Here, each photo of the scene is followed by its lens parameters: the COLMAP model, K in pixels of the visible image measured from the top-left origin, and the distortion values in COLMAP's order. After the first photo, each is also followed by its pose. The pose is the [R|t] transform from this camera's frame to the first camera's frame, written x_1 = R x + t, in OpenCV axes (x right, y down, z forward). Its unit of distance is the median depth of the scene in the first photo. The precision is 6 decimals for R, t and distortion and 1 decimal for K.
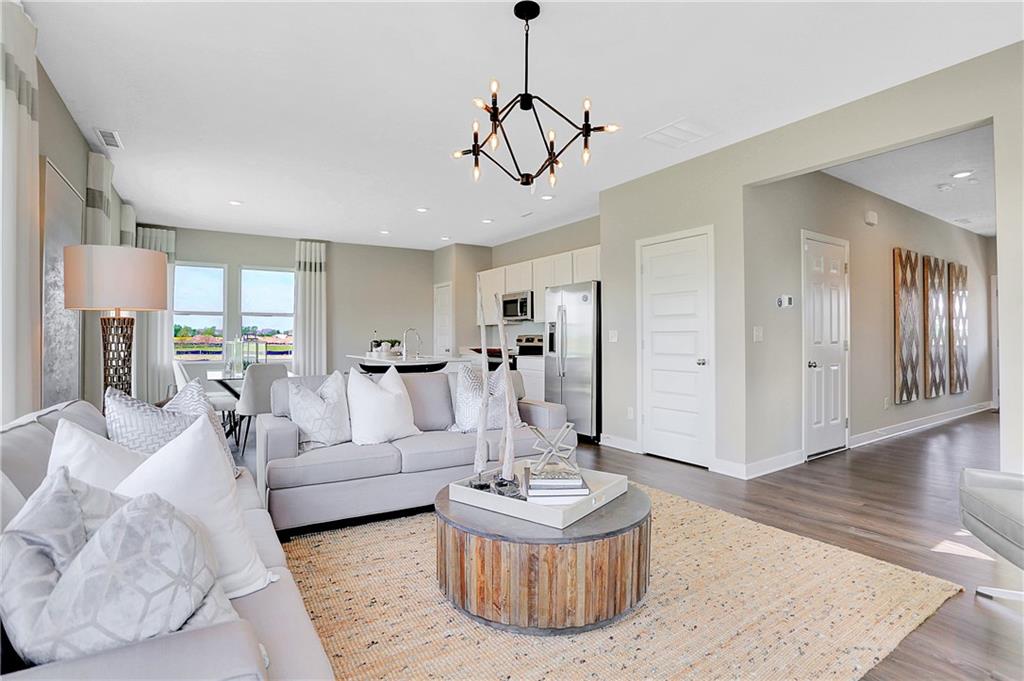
lens RADIAL K [[498.7, 0, 514.9], [0, 498.7, 333.6], [0, 0, 1]] dist [-0.051082, 0.000104]
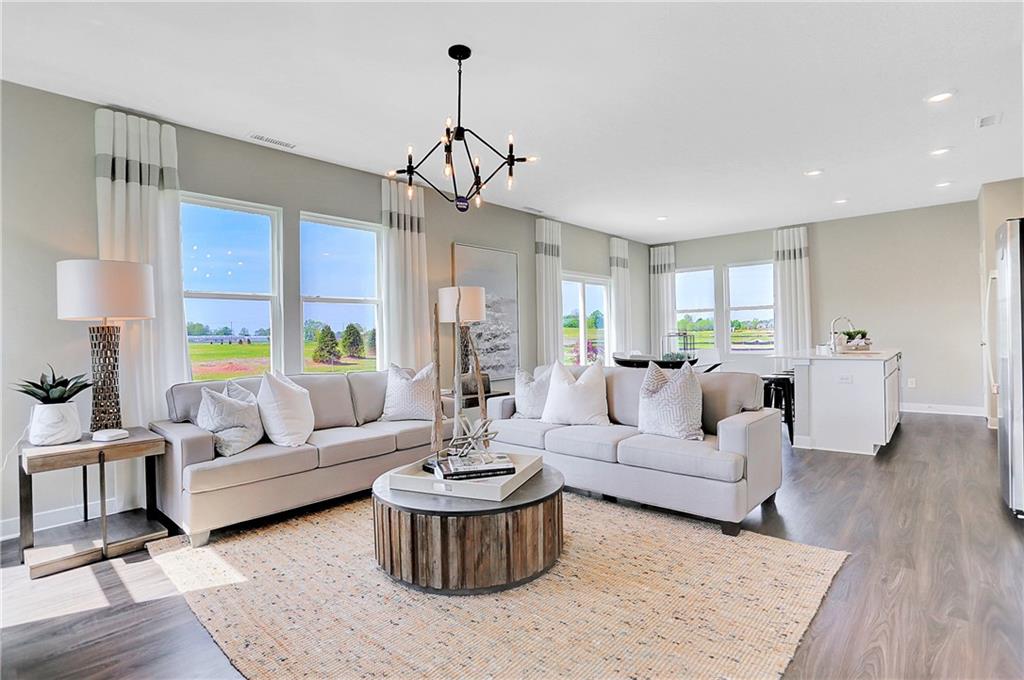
lens RADIAL K [[498.7, 0, 514.9], [0, 498.7, 333.1], [0, 0, 1]] dist [-0.051082, 0.000104]
pose [[0.263670, -0.010116, -0.964560, 0.347406], [0.030256, 0.999540, -0.002213, 0.001055], [0.964138, -0.028601, 0.263854, 0.239861]]
